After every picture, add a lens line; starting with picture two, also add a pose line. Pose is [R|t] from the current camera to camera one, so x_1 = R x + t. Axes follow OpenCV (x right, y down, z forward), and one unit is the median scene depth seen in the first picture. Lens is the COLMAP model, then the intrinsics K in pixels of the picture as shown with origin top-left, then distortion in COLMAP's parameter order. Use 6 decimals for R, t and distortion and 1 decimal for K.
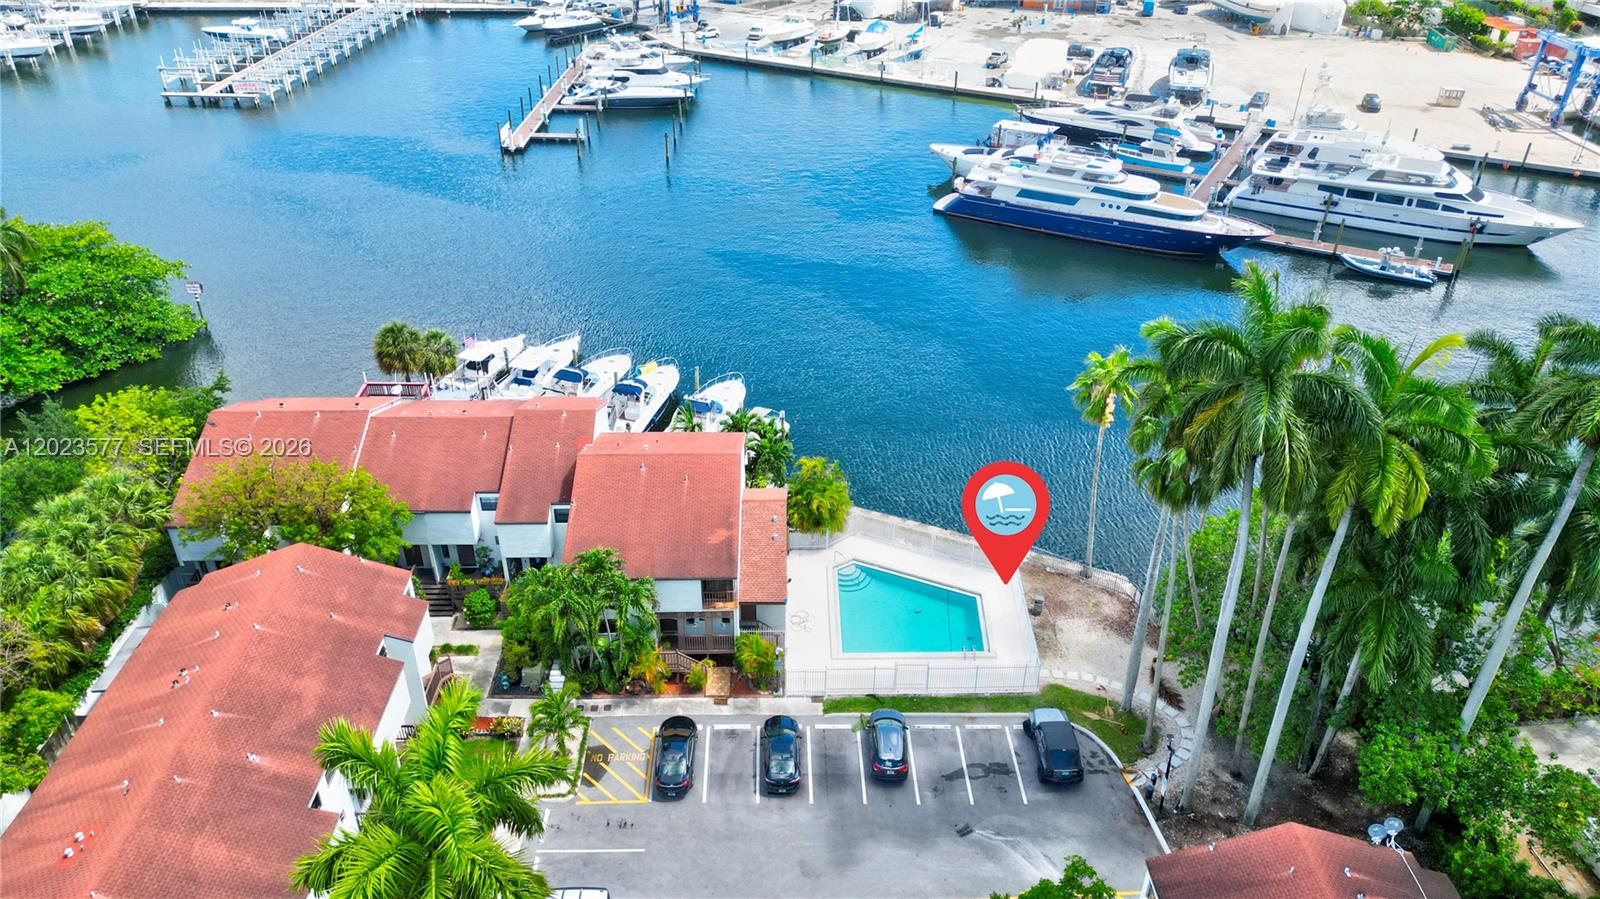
lens RADIAL K [[1112.4, 0, 805.4], [0, 1112.4, 449.6], [0, 0, 1]] dist [0.090750, -0.107369]
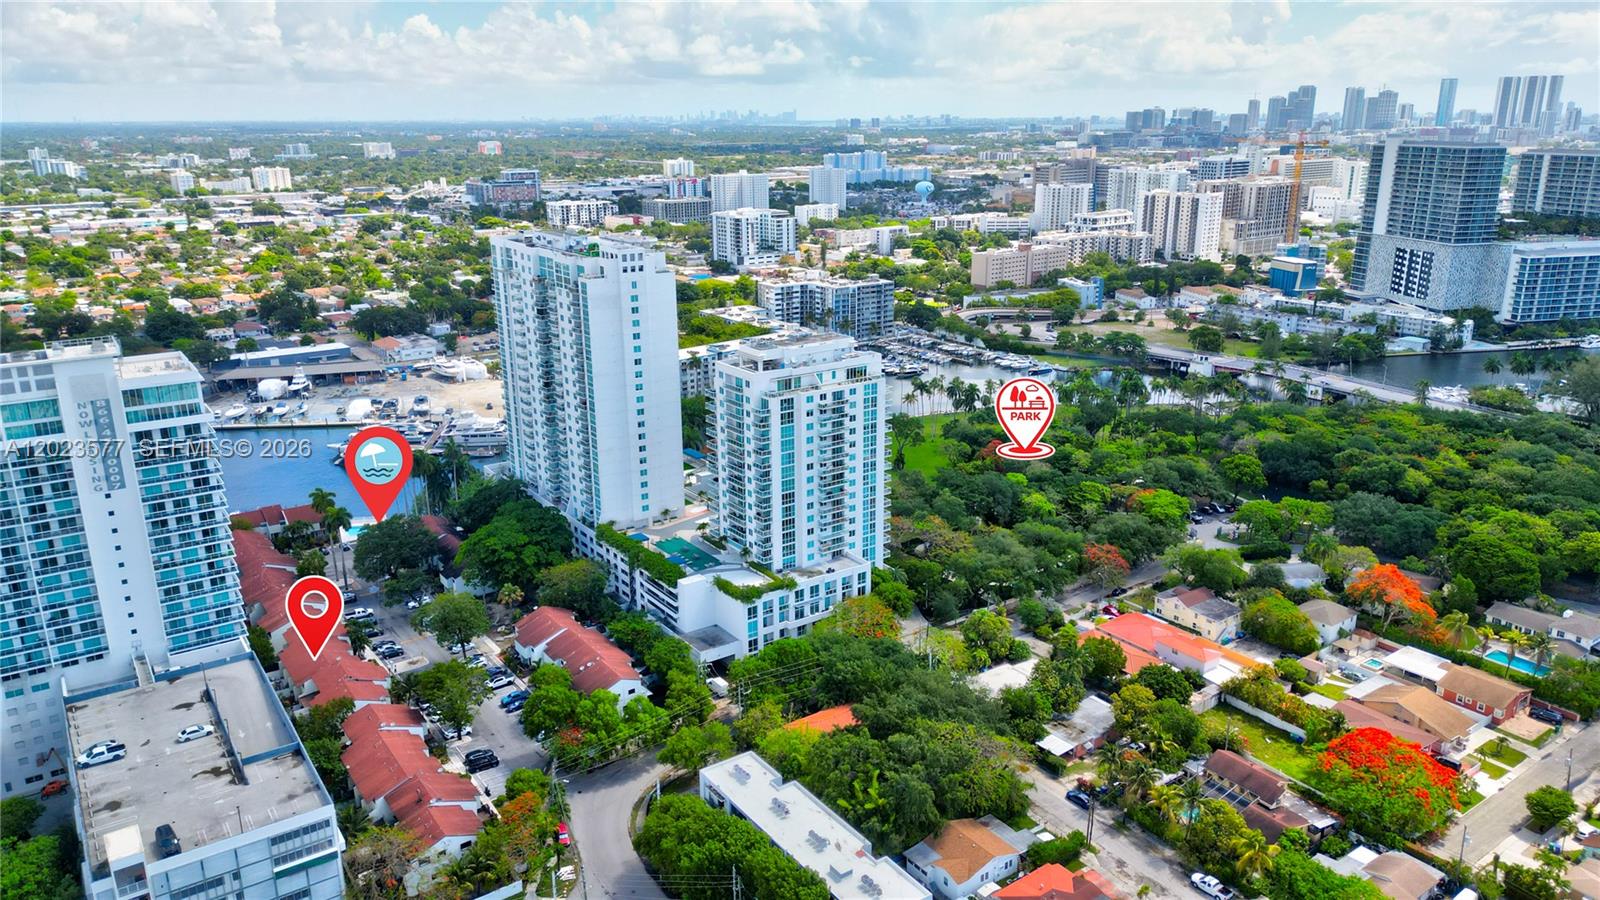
lens RADIAL K [[1112.4, 0, 805.4], [0, 1112.4, 450.1], [0, 0, 1]] dist [0.090750, -0.107369]
pose [[0.828674, -0.175644, 0.531459, -0.476295], [0.304409, 0.938217, -0.164572, 0.681567], [-0.469718, 0.298158, 0.830943, -2.279085]]
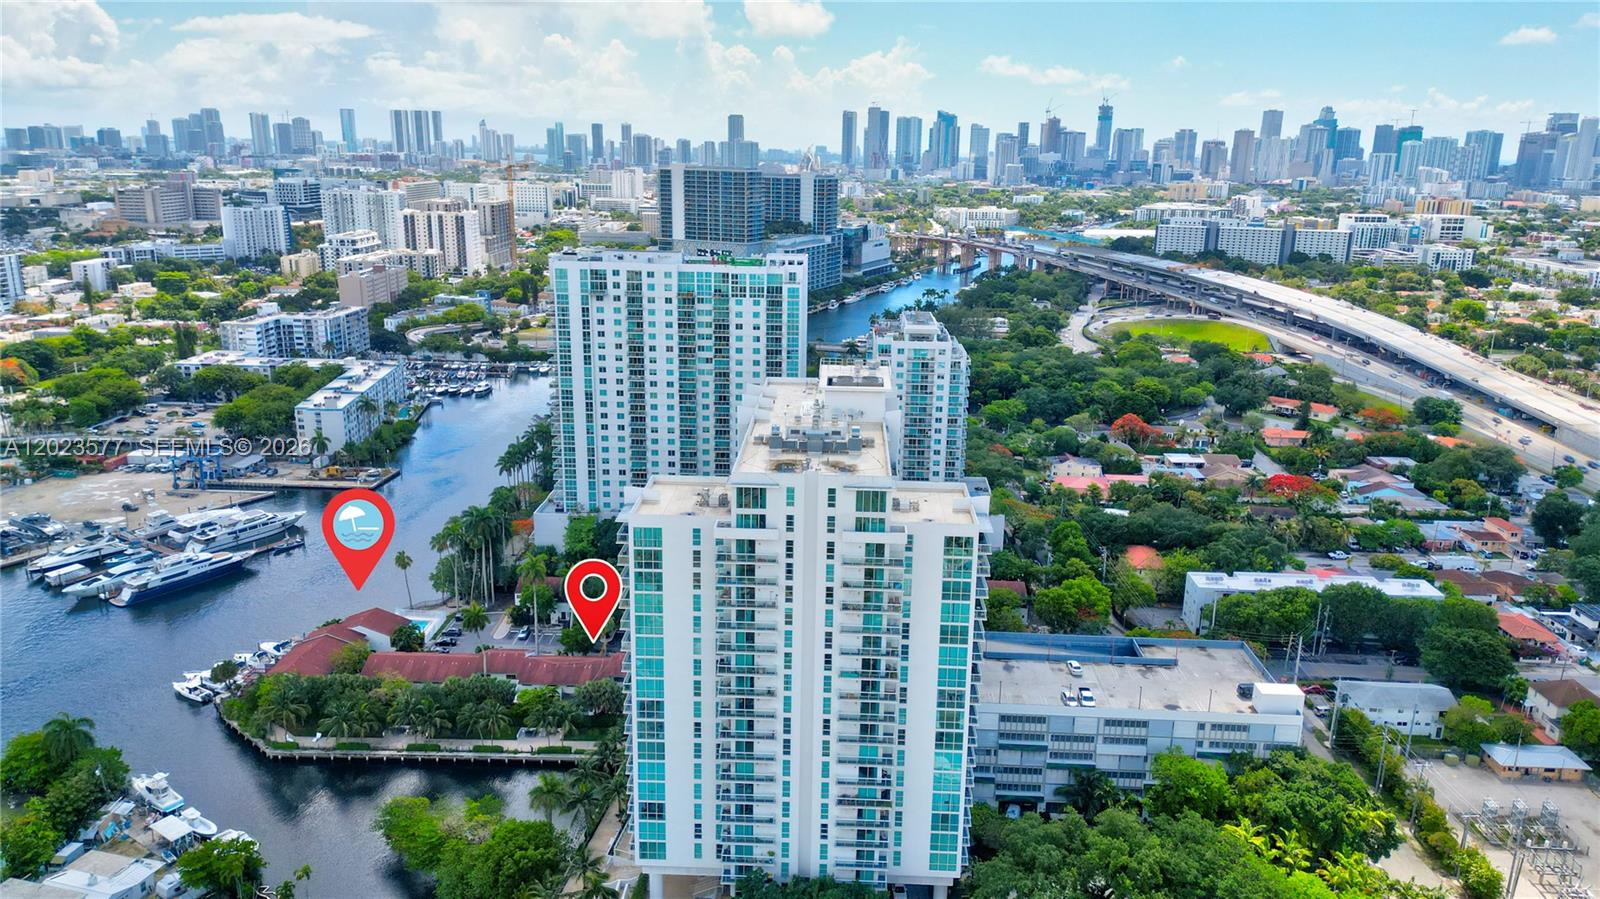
lens RADIAL K [[1099.5, 0, 808.6], [0, 1099.5, 455.1], [0, 0, 1]] dist [0.068423, -0.077120]
pose [[0.059125, -0.278169, 0.958711, -1.927647], [0.505193, 0.836663, 0.211601, -0.273657], [-0.860978, 0.471823, 0.189997, -0.704721]]
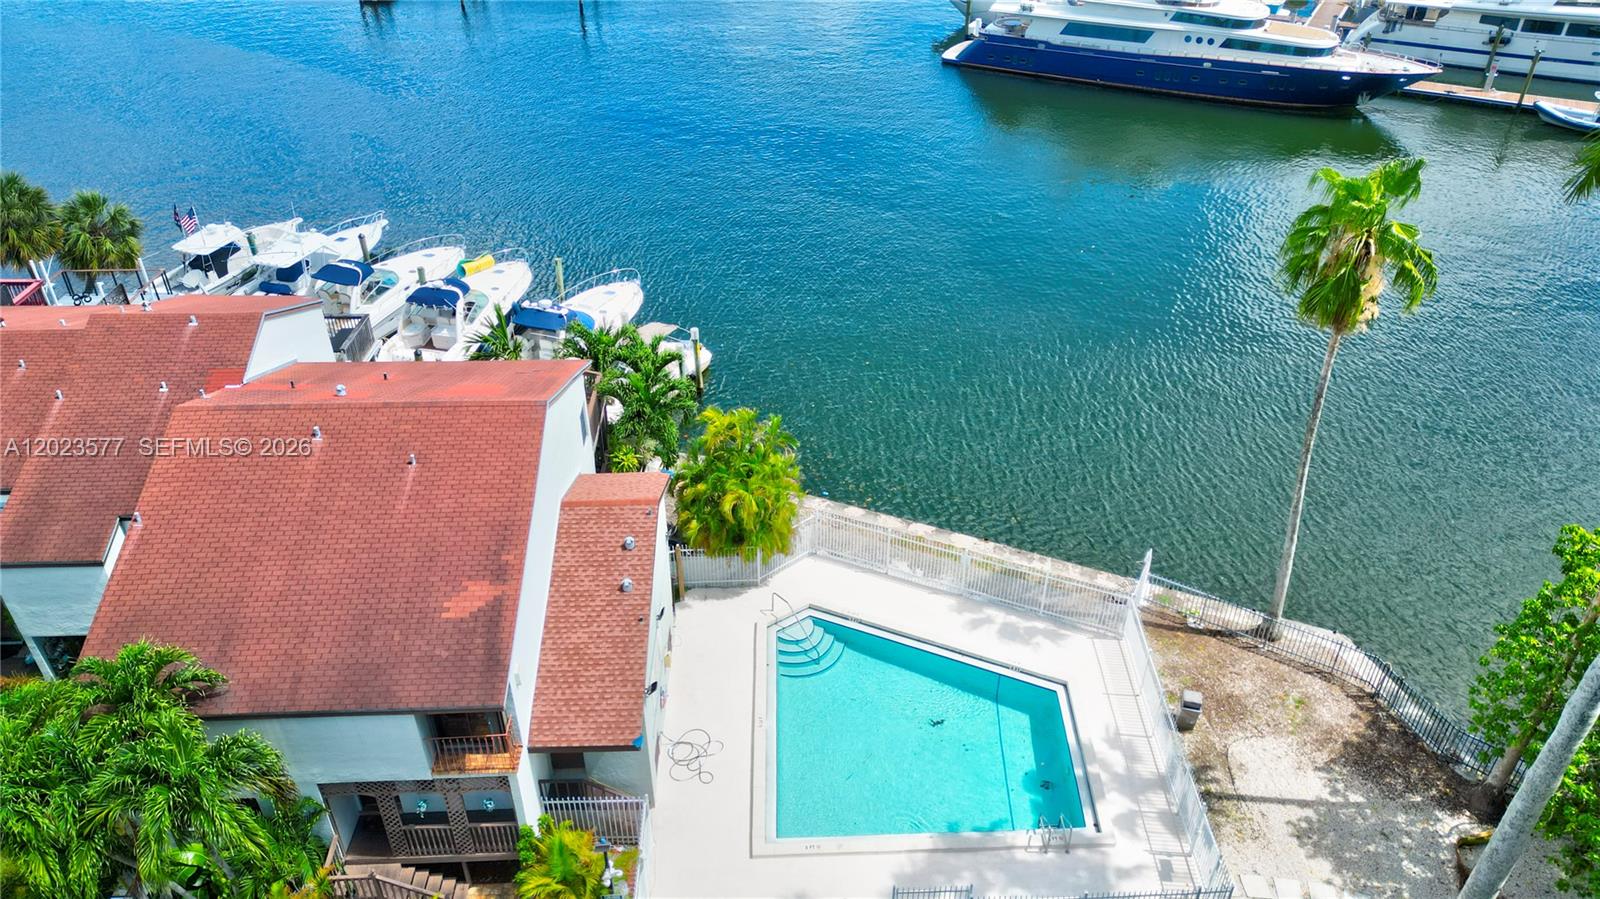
lens RADIAL K [[1099.5, 0, 808.6], [0, 1099.5, 455.1], [0, 0, 1]] dist [0.068423, -0.077120]
pose [[0.999925, -0.012049, 0.002336, 0.026207], [0.011914, 0.998621, 0.051135, 0.001904], [-0.002948, -0.051103, 0.998689, 0.308081]]
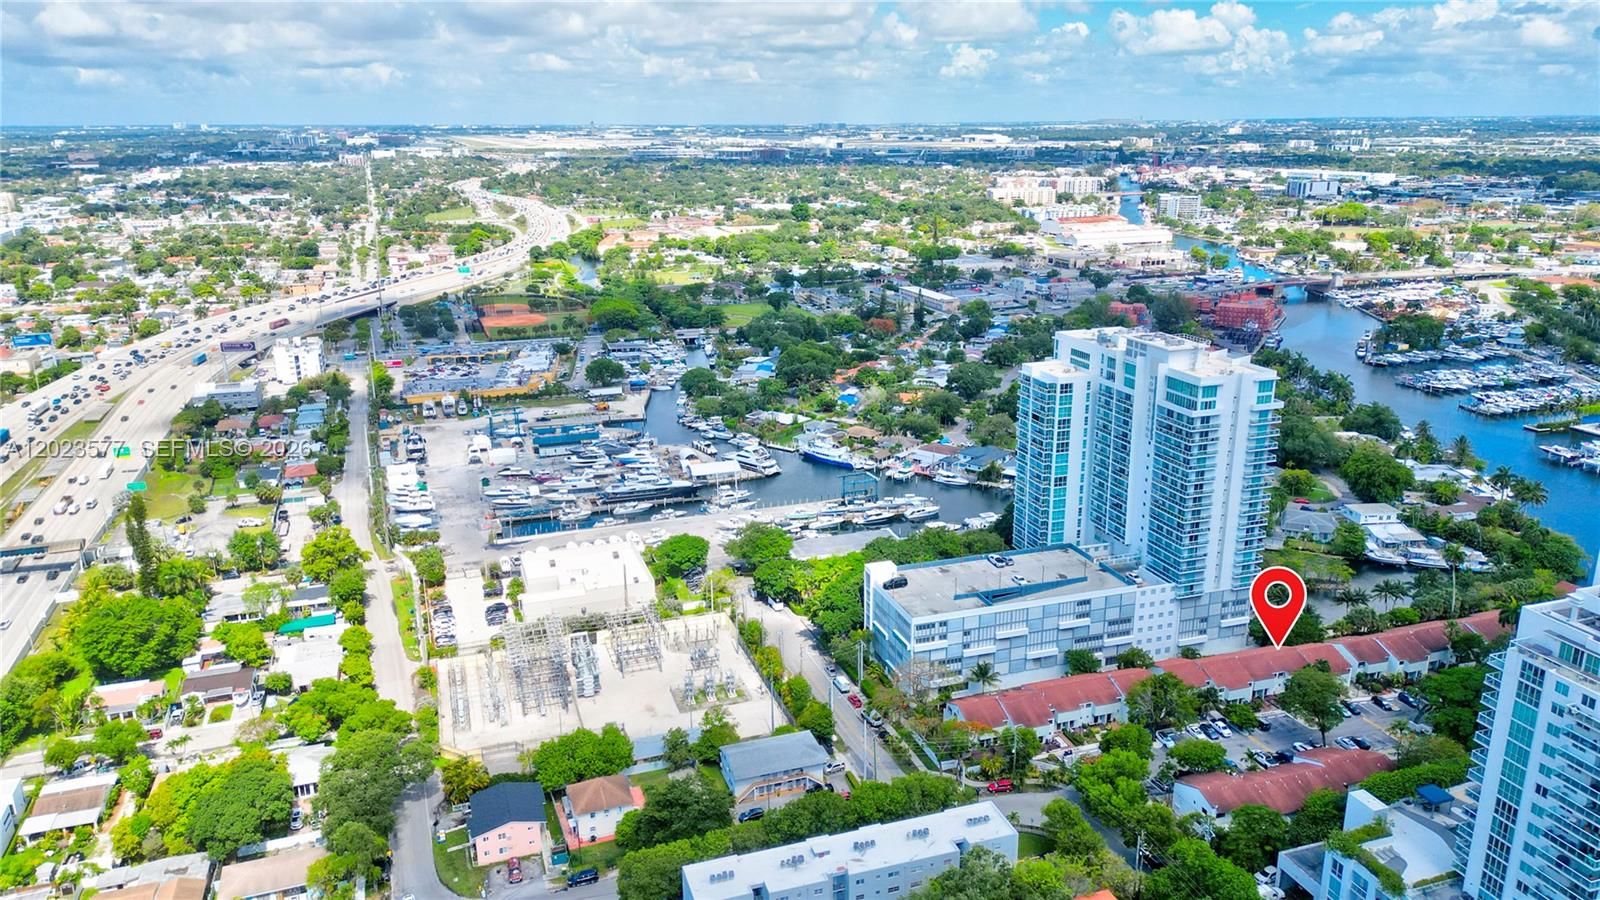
lens RADIAL K [[1112.4, 0, 805.4], [0, 1112.4, 450.1], [0, 0, 1]] dist [0.090750, -0.107369]
pose [[0.307352, 0.261548, -0.914947, 1.392071], [-0.490001, 0.867719, 0.083445, 0.344141], [0.815741, 0.422678, 0.394854, -1.919835]]
